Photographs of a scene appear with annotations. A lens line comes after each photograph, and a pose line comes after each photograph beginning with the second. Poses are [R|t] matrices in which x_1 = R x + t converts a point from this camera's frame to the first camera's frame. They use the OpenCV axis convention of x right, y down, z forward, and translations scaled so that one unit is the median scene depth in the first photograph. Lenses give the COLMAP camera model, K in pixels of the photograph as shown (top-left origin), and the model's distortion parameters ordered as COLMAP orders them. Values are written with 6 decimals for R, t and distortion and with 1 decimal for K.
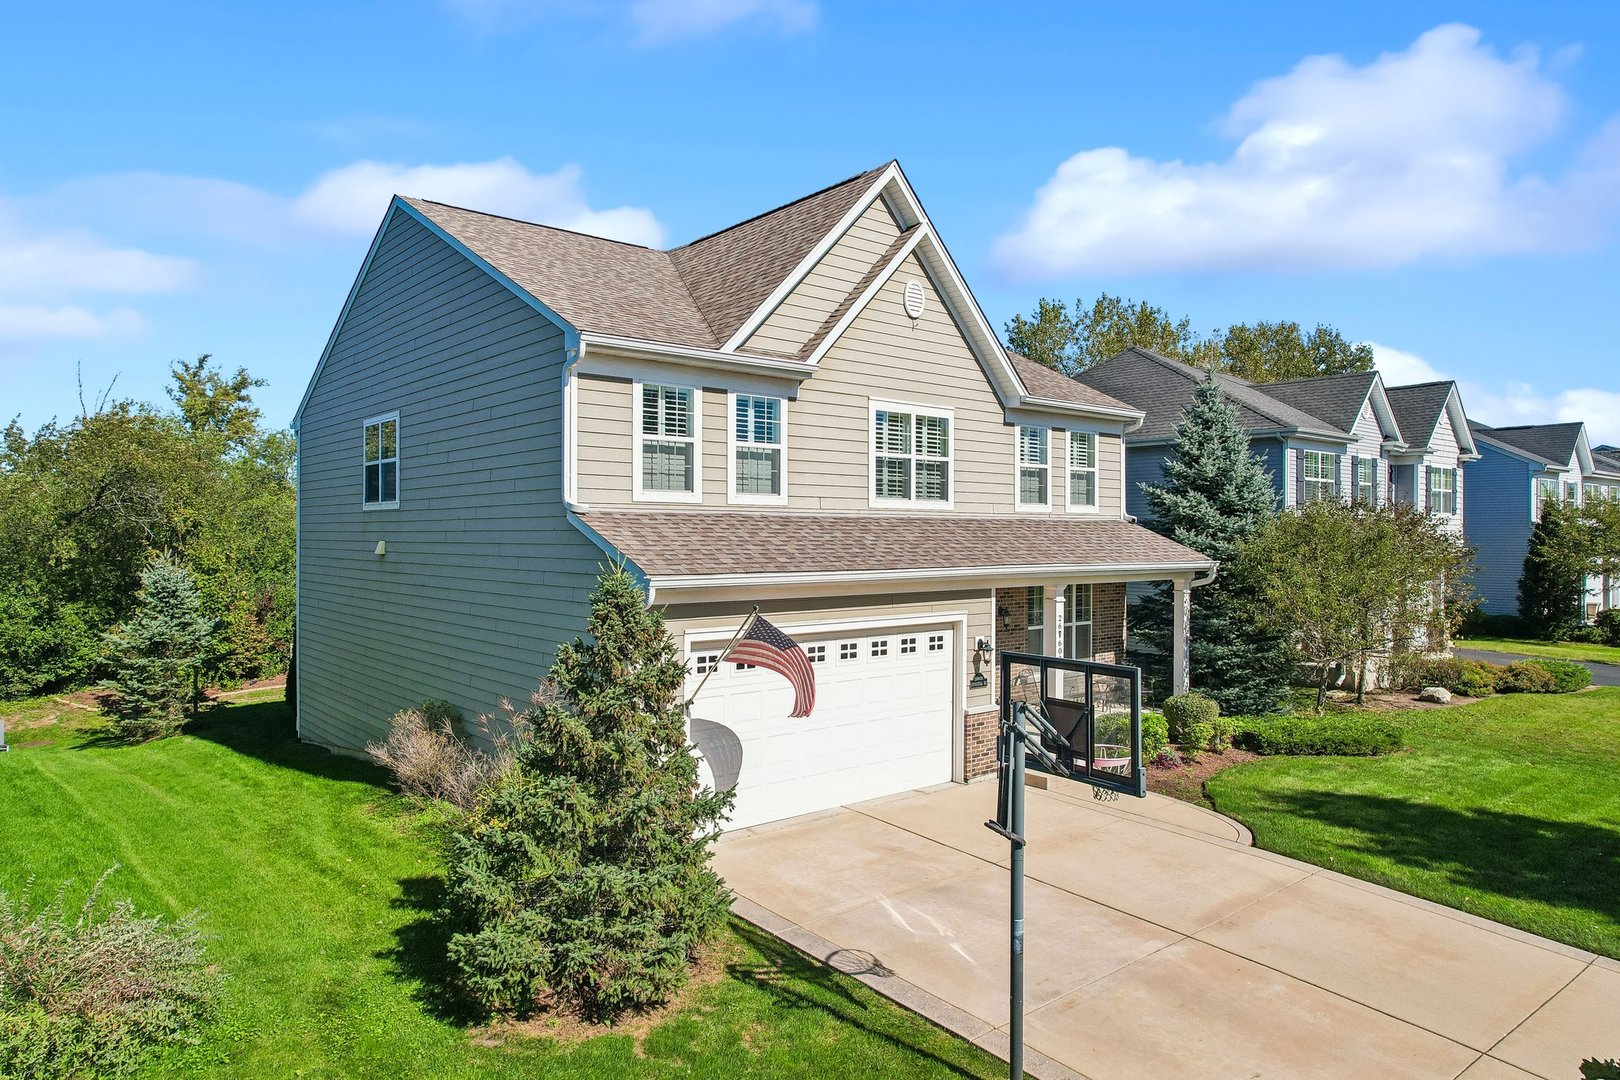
lens RADIAL K [[1016.3, 0, 810.0], [0, 1016.3, 540.0], [0, 0, 1]] dist [0.016527, -0.000866]
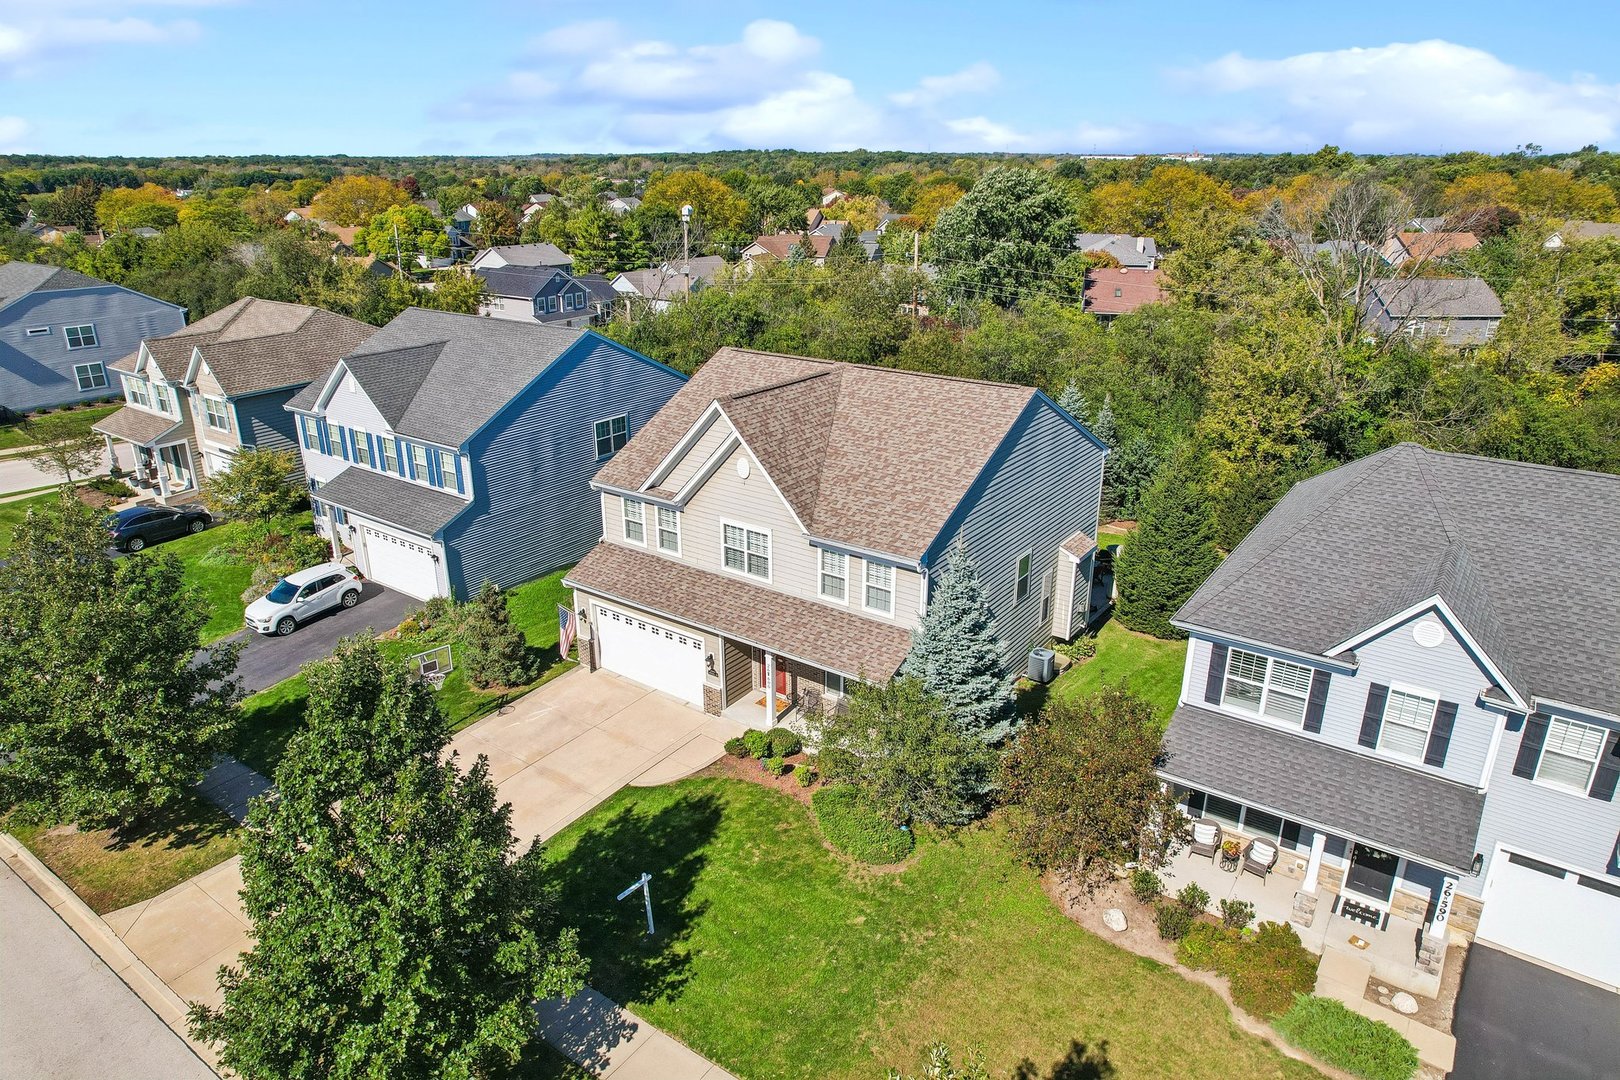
lens RADIAL K [[1031.8, 0, 810.0], [0, 1031.8, 540.0], [0, 0, 1]] dist [-0.025605, 0.001002]
pose [[0.240538, 0.338975, -0.909526, 1.925435], [-0.000990, 0.937123, 0.348998, -0.794289], [0.970639, -0.083047, 0.225749, 0.740205]]
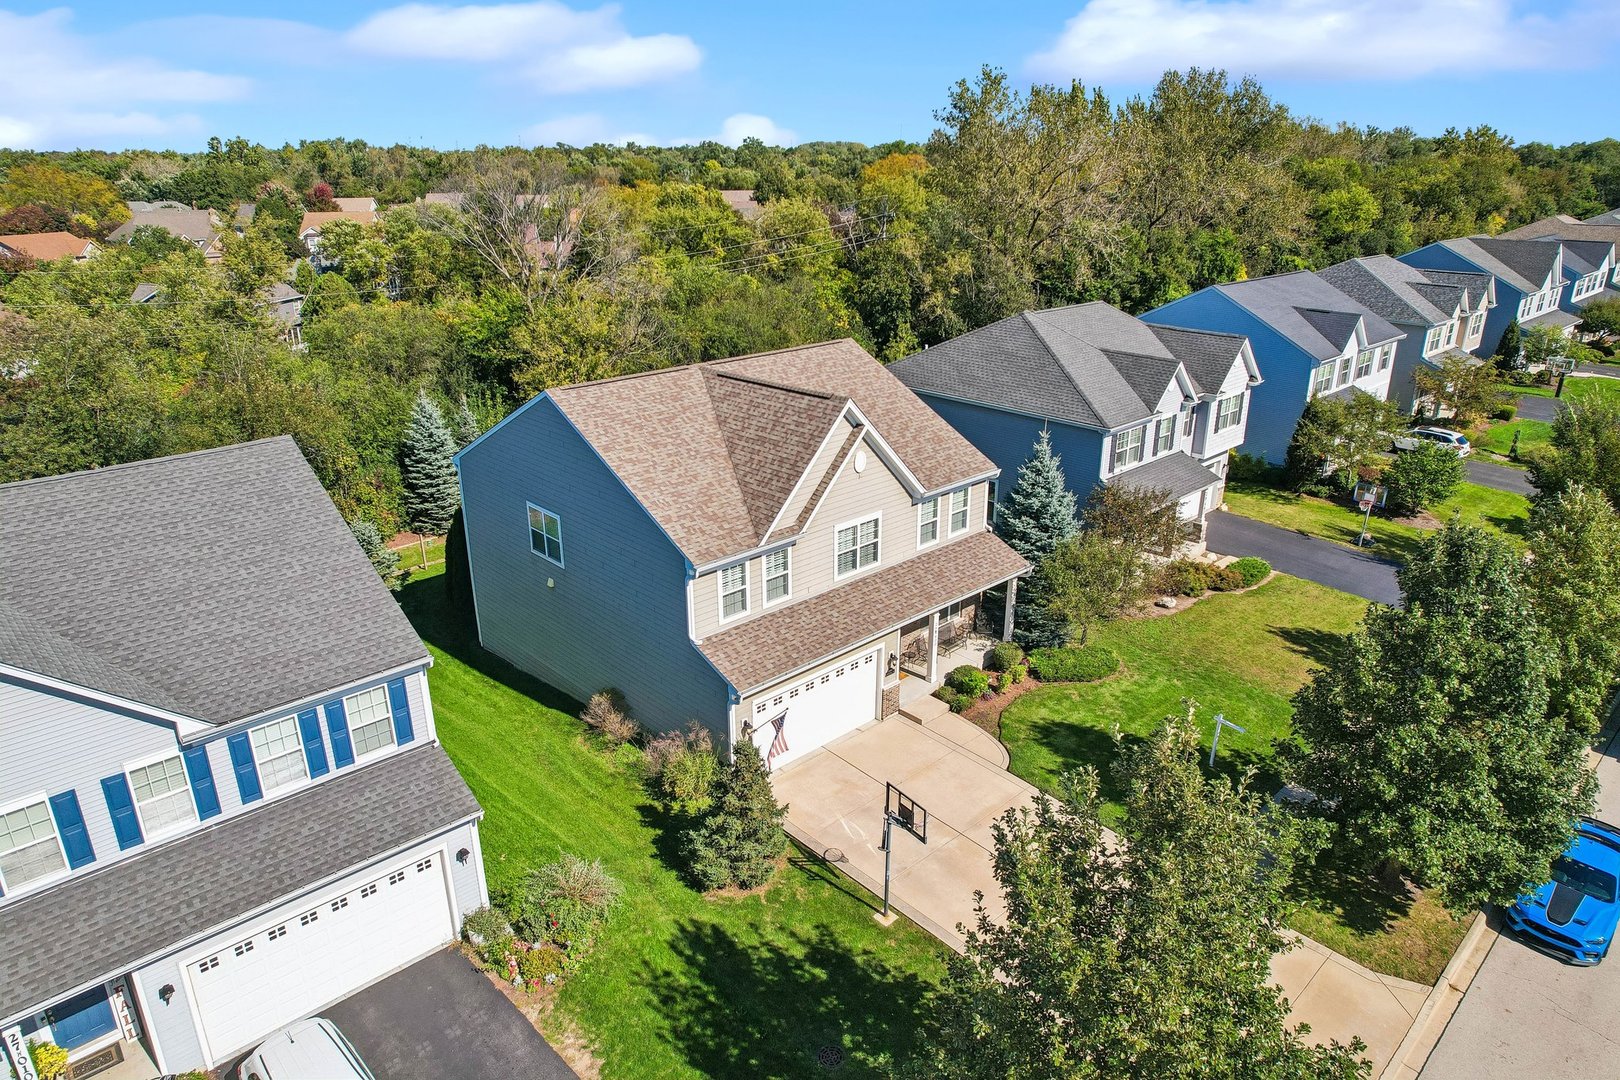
lens RADIAL K [[1031.8, 0, 810.0], [0, 1031.8, 540.0], [0, 0, 1]] dist [-0.025605, 0.001002]
pose [[0.998458, -0.021150, 0.051319, -0.081400], [0.001804, 0.936438, 0.350829, -0.775503], [-0.055477, -0.350195, 0.935032, -0.731721]]
